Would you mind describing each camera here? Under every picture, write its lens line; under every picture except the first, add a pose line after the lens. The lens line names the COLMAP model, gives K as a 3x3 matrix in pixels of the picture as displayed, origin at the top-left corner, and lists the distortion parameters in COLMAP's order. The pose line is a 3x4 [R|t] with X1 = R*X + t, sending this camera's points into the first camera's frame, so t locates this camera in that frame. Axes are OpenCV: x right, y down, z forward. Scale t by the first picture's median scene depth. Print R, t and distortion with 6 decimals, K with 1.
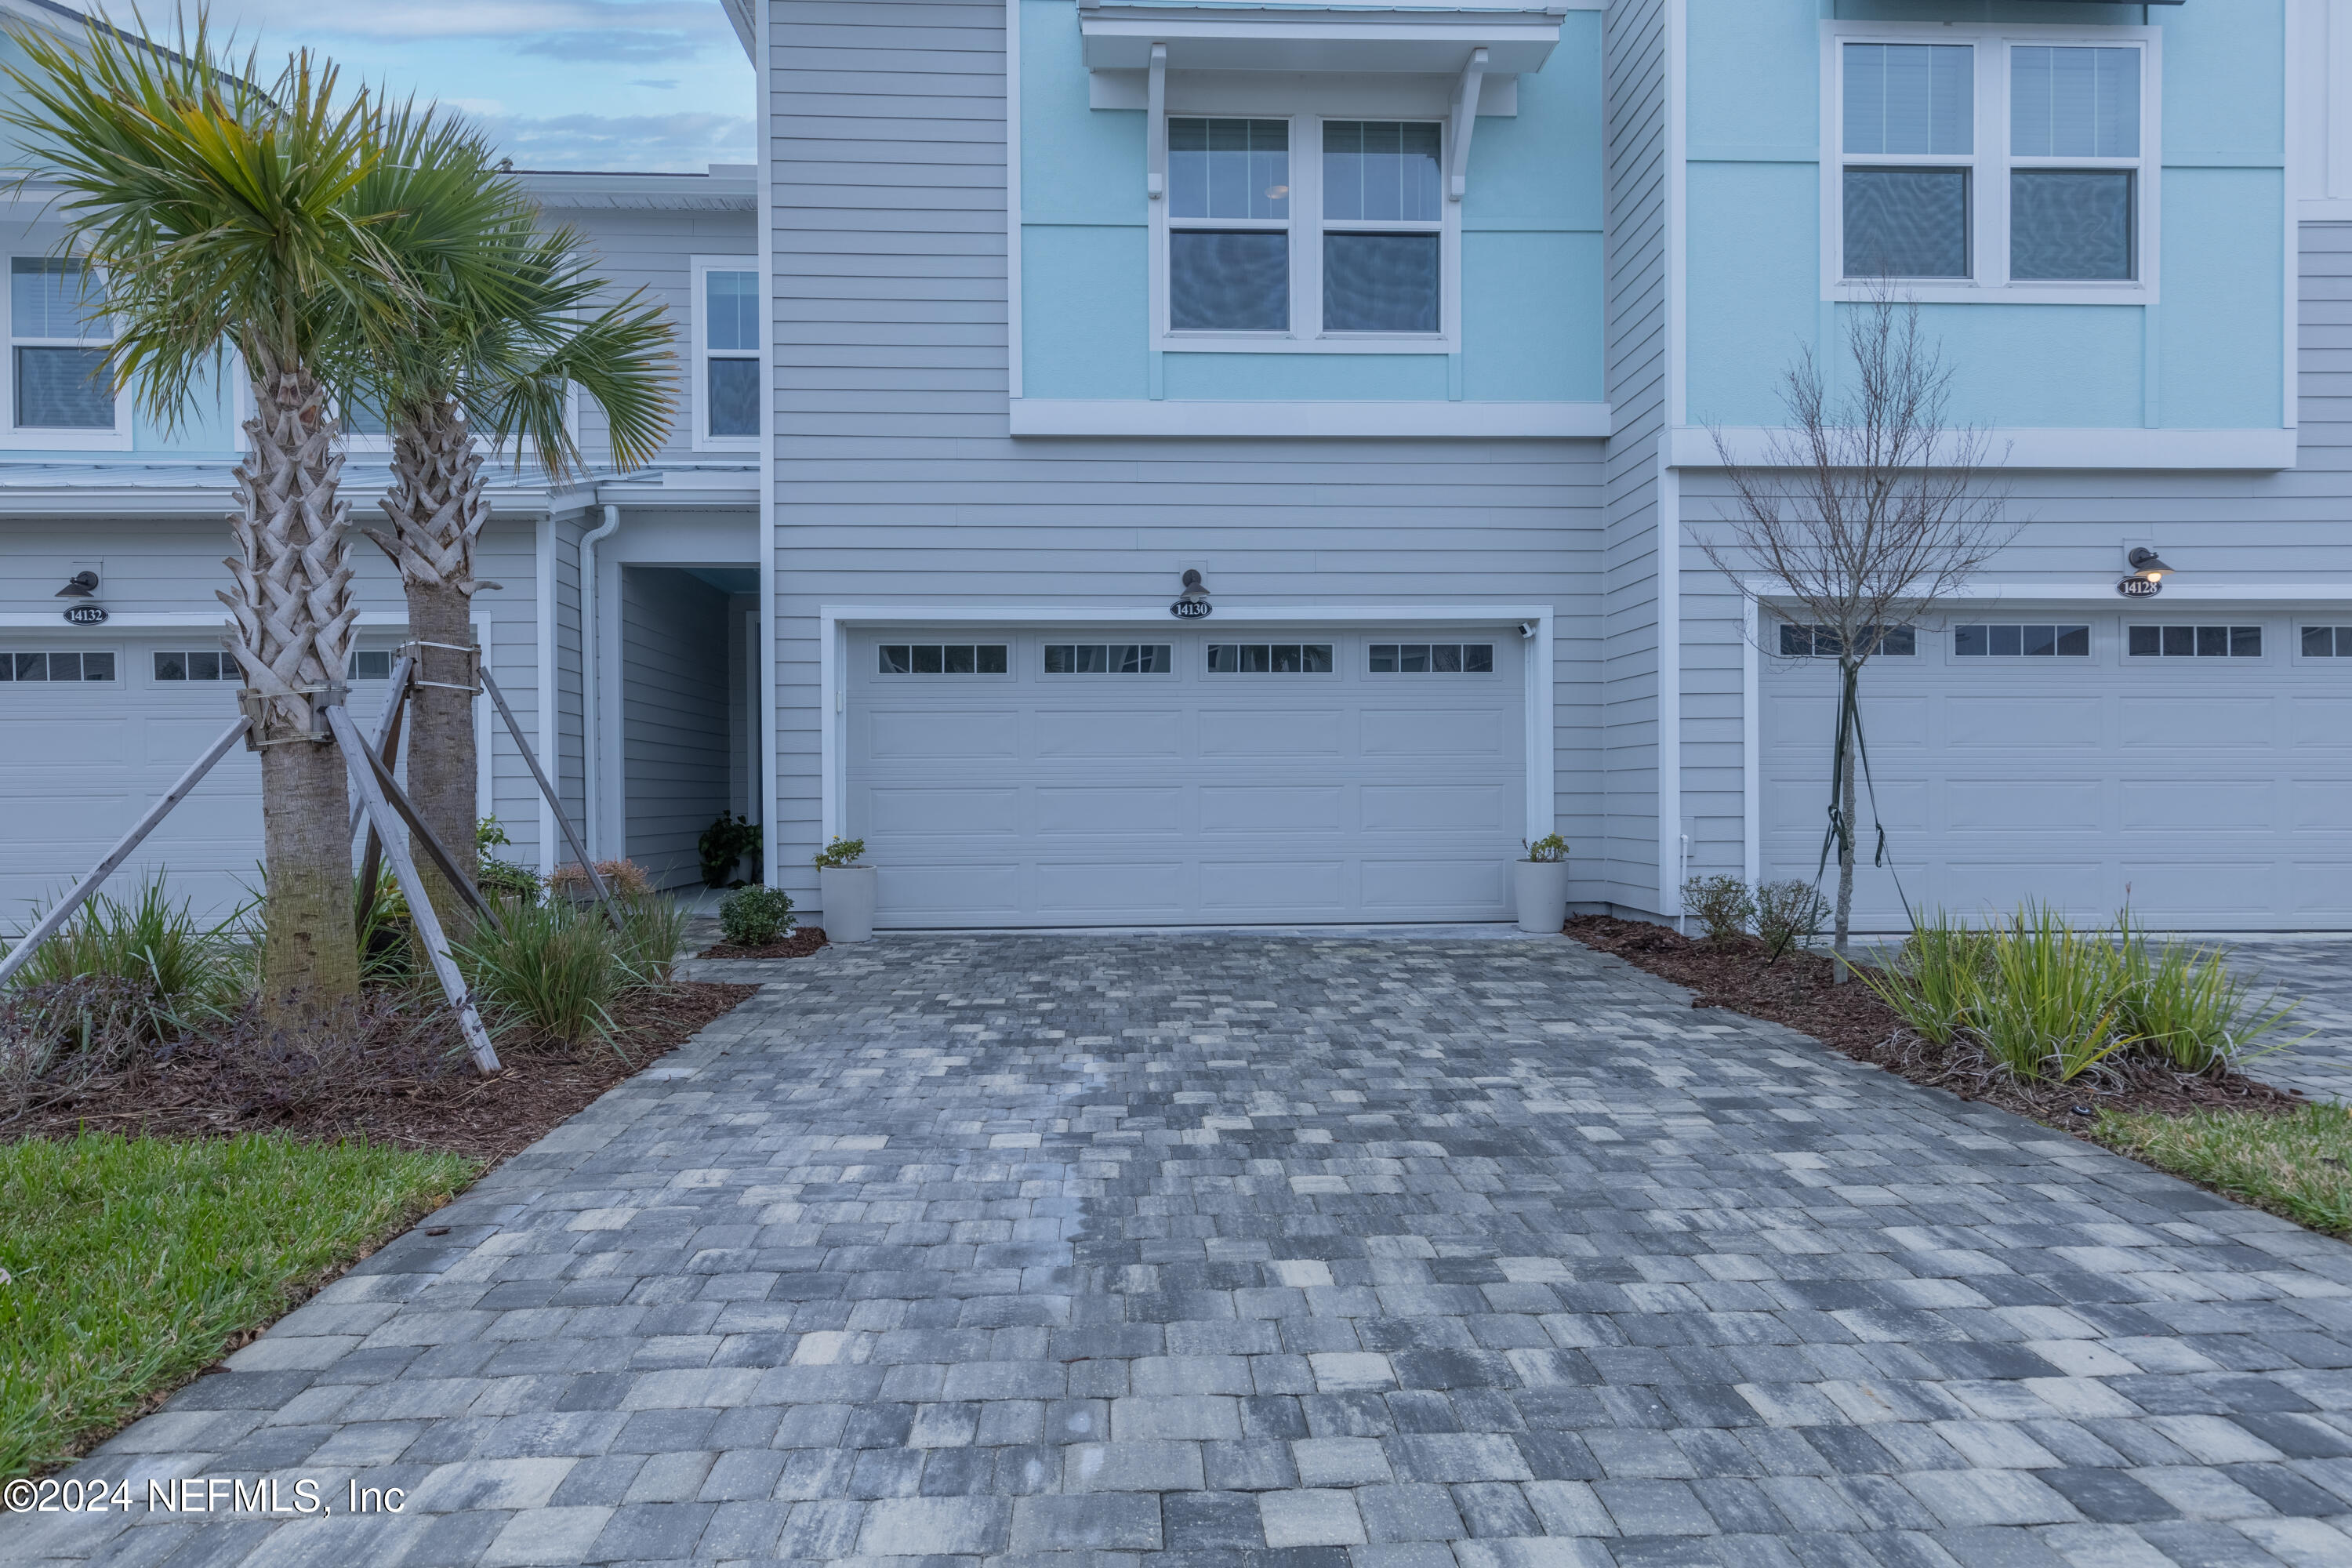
lens RADIAL K [[1338.8, 0, 1179.7], [0, 1338.8, 796.5], [0, 0, 1]] dist [-0.004535, 0.000559]
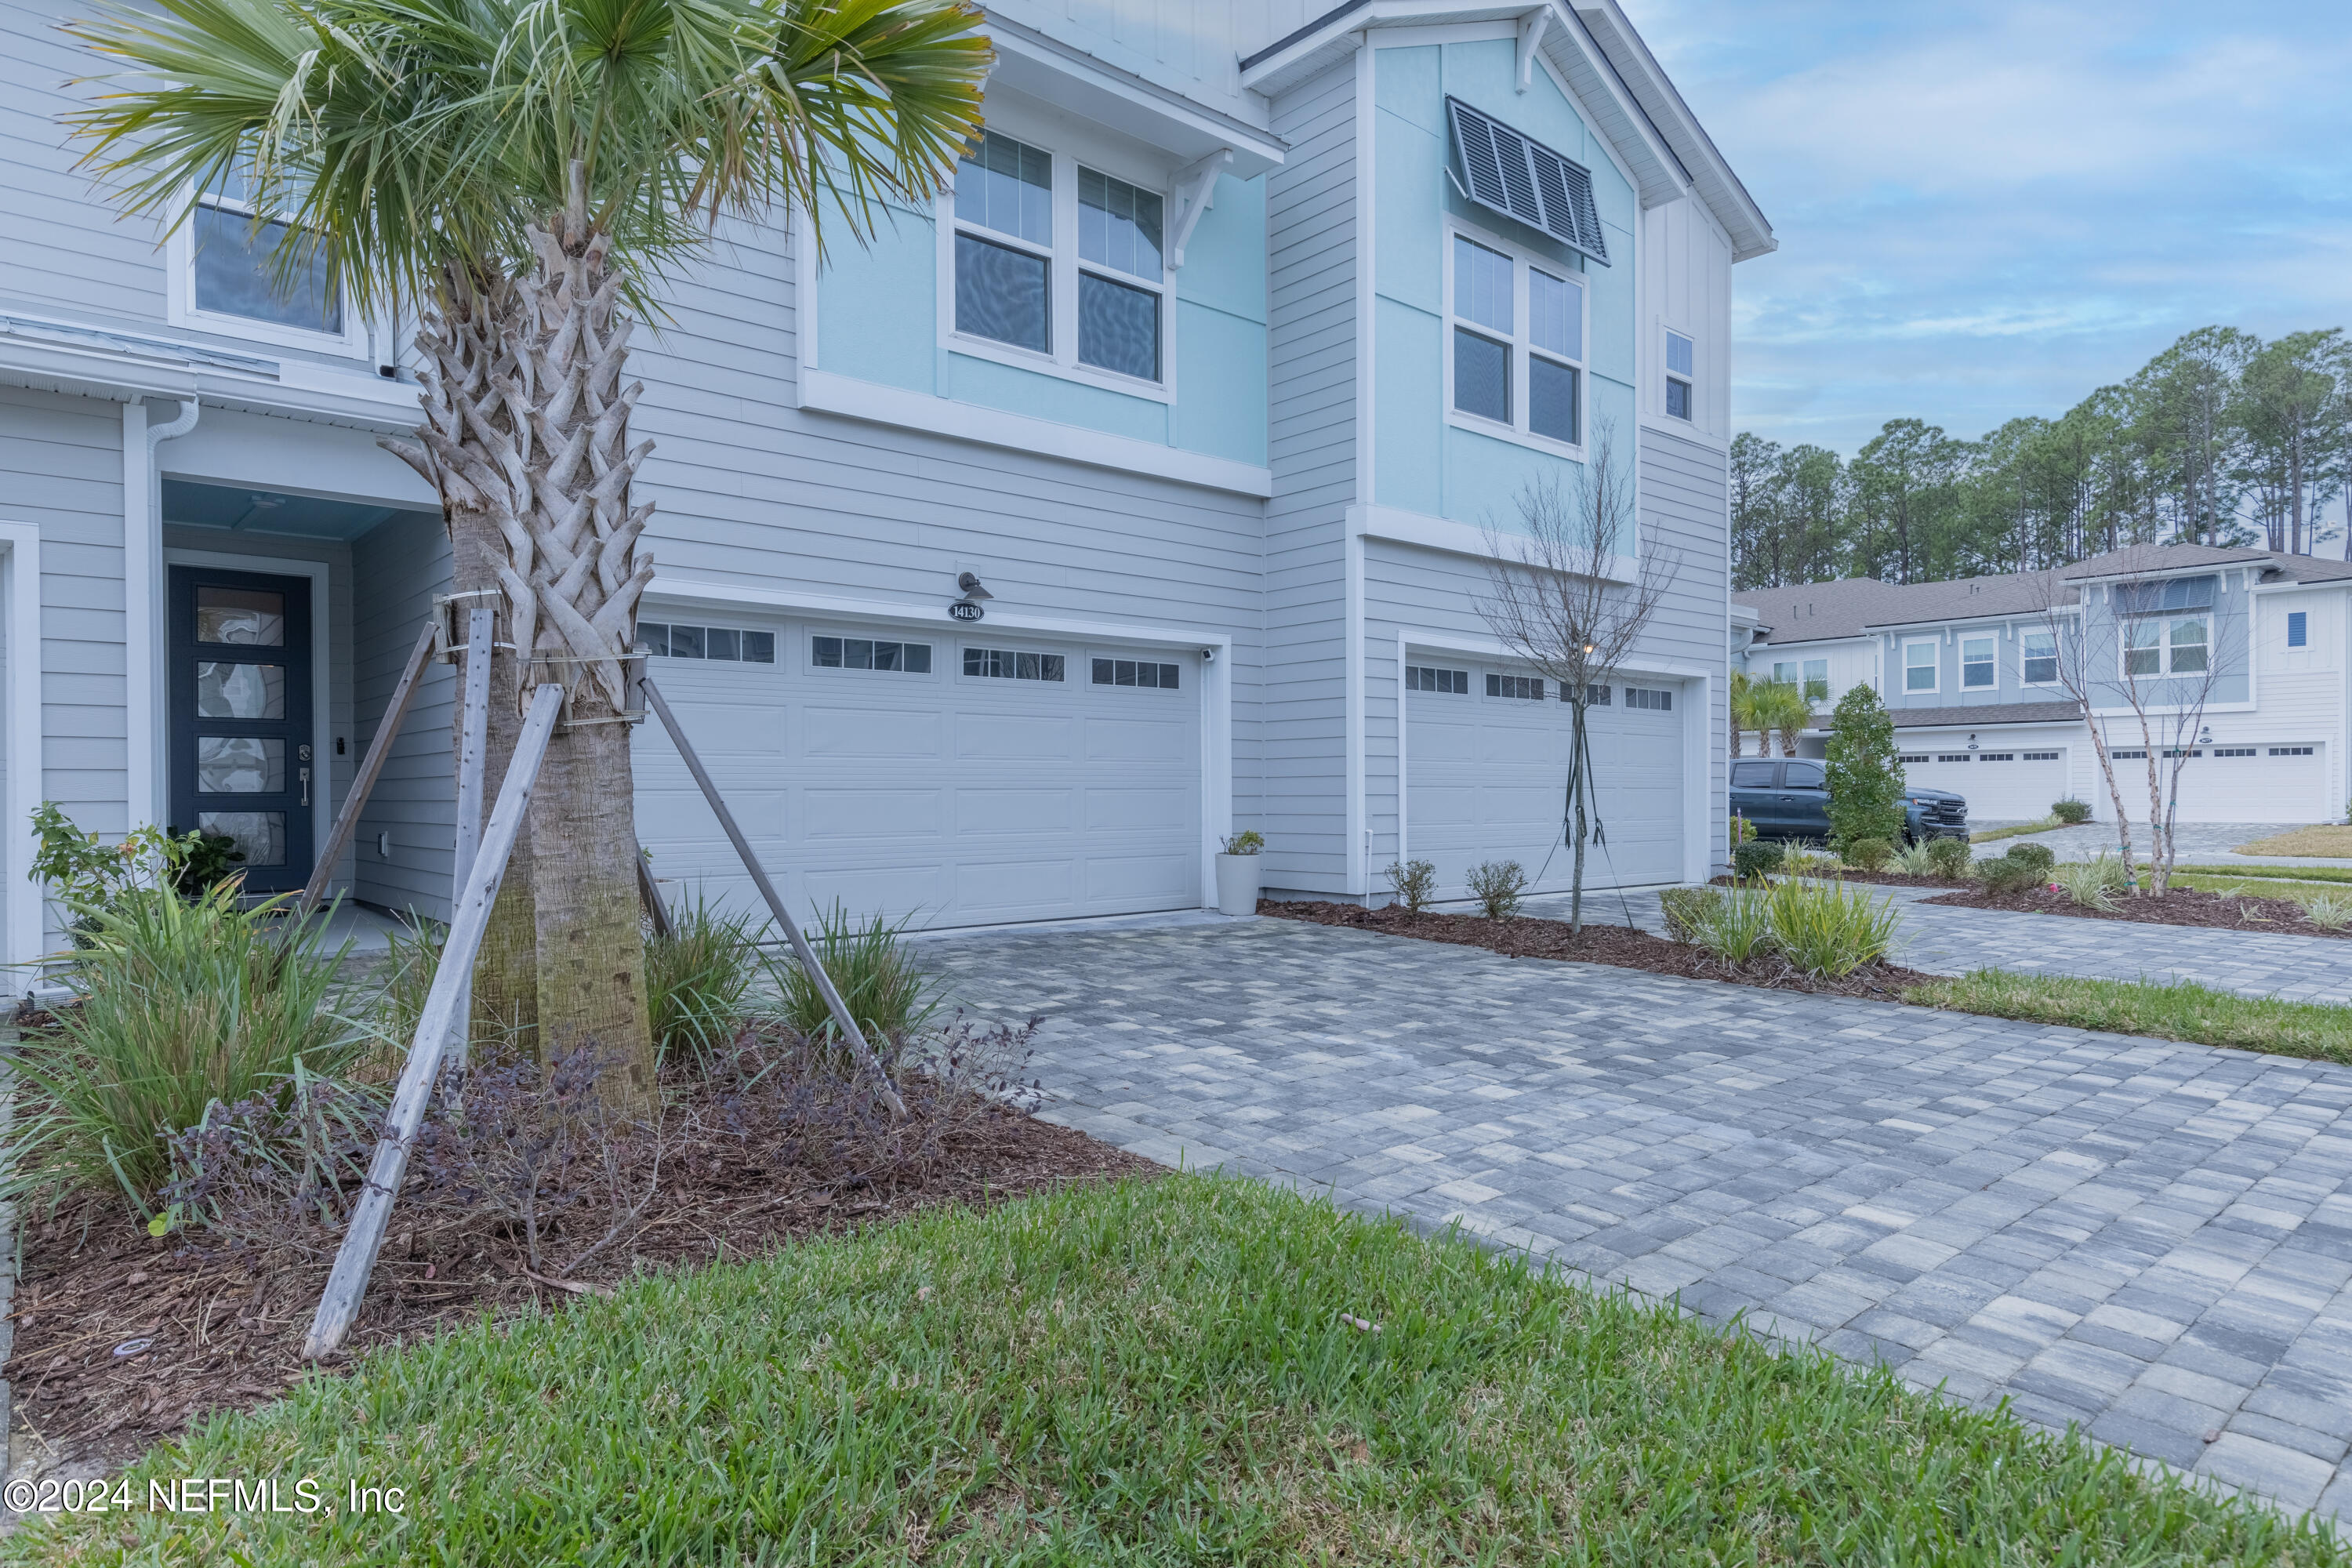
lens RADIAL K [[1337.2, 0, 1176.0], [0, 1337.2, 784.0], [0, 0, 1]] dist [0.015814, 0.001204]
pose [[0.789888, 0.010209, 0.613167, -0.524679], [-0.004825, 0.999934, -0.010433, -0.000151], [-0.613233, 0.005282, 0.789885, 0.117514]]
